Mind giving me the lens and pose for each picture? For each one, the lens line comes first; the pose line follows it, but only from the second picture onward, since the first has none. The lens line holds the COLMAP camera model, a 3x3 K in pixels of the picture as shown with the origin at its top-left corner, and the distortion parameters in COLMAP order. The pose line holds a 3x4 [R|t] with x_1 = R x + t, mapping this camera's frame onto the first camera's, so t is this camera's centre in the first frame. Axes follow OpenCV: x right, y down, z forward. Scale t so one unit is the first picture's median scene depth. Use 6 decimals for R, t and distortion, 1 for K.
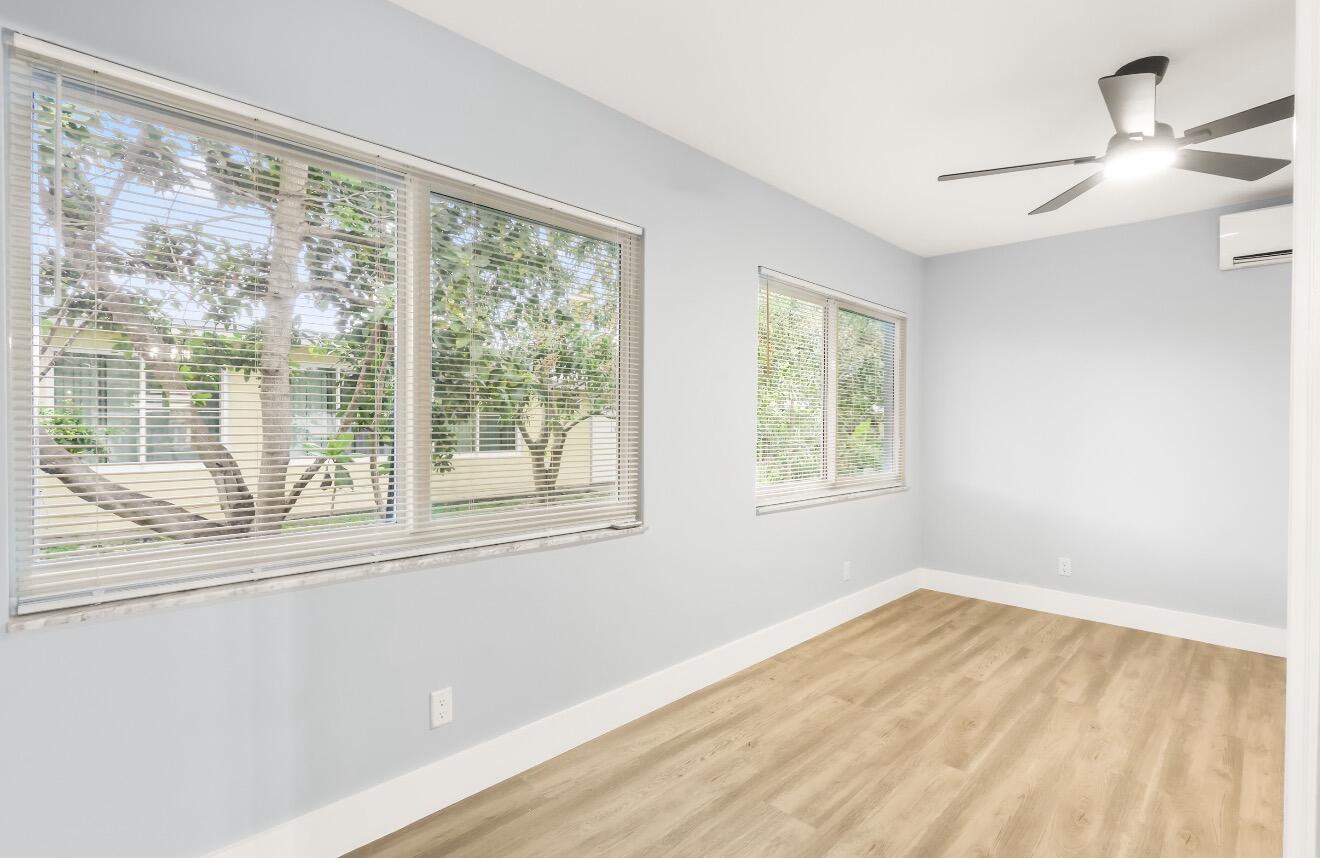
lens RADIAL K [[607.4, 0, 667.8], [0, 607.4, 426.4], [0, 0, 1]] dist [-0.000934, 0.000667]
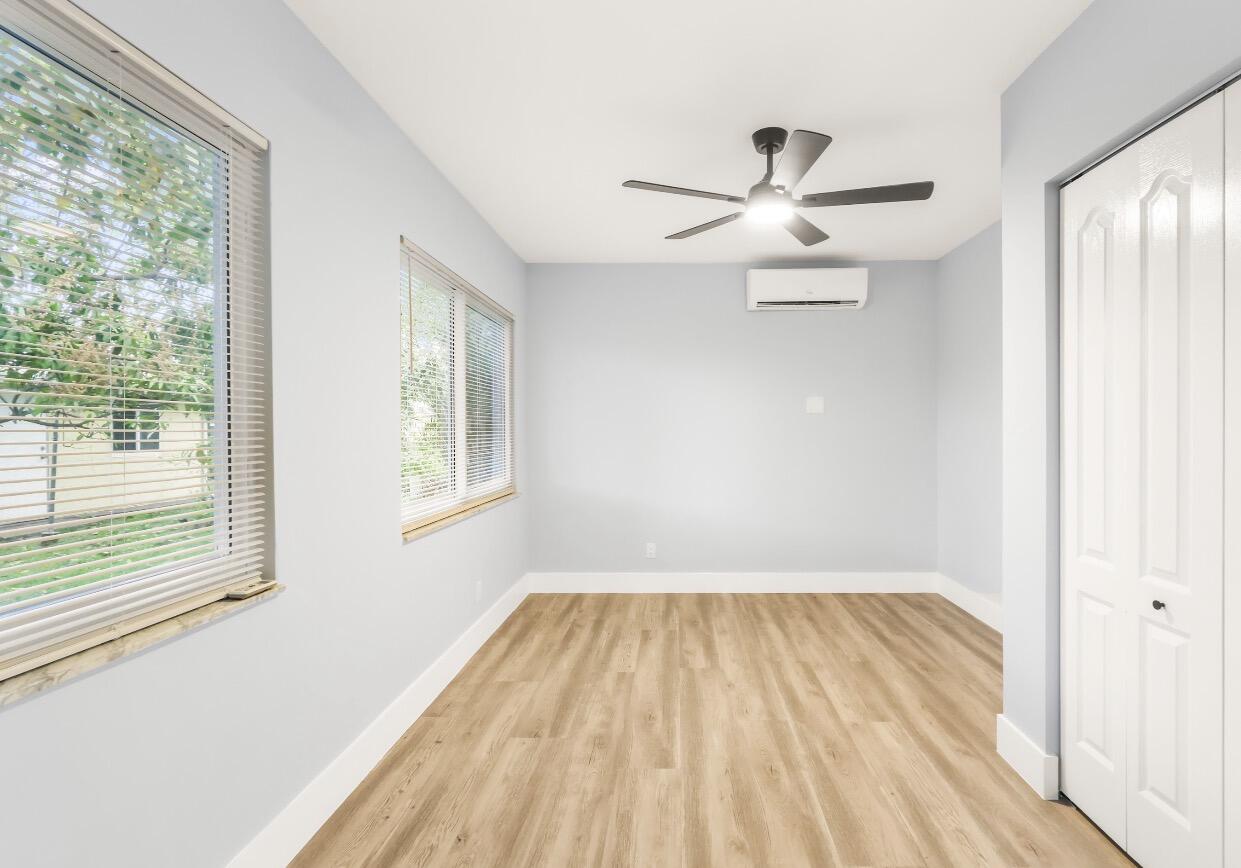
lens RADIAL K [[605.2, 0, 656.3], [0, 605.2, 428.1], [0, 0, 1]] dist [-0.001121, 0.000238]
pose [[0.735593, -0.010475, 0.677342, -0.184641], [0.014509, 0.999895, -0.000294, -0.003481], [-0.677268, 0.010043, 0.735668, 0.225612]]
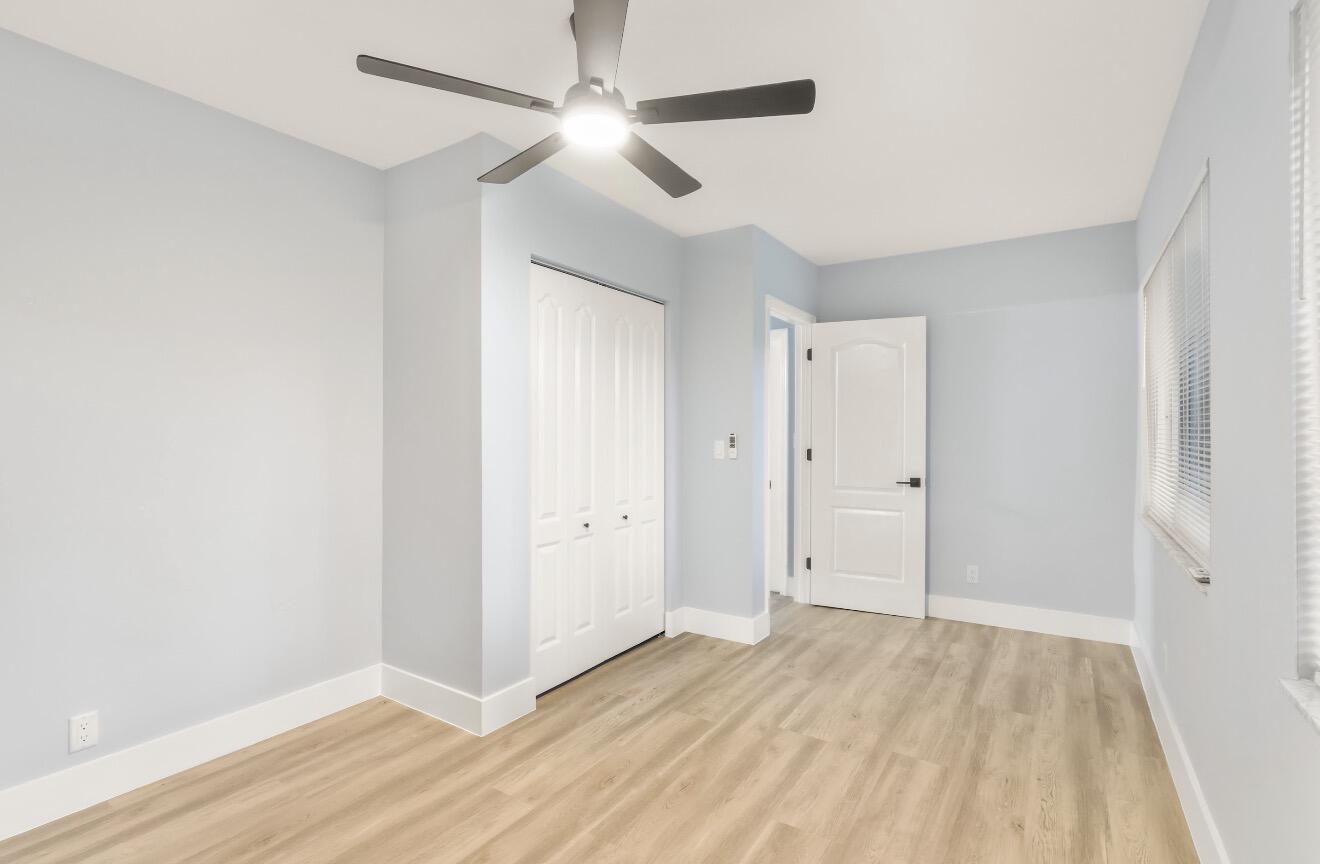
lens RADIAL K [[614.7, 0, 656.2], [0, 614.7, 434.7], [0, 0, 1]] dist [0.002565, 0.000507]
pose [[-0.981694, -0.007866, -0.190302, 0.714891], [-0.009346, 0.999933, 0.006884, -0.009262], [0.190235, 0.008536, -0.981702, 1.572079]]
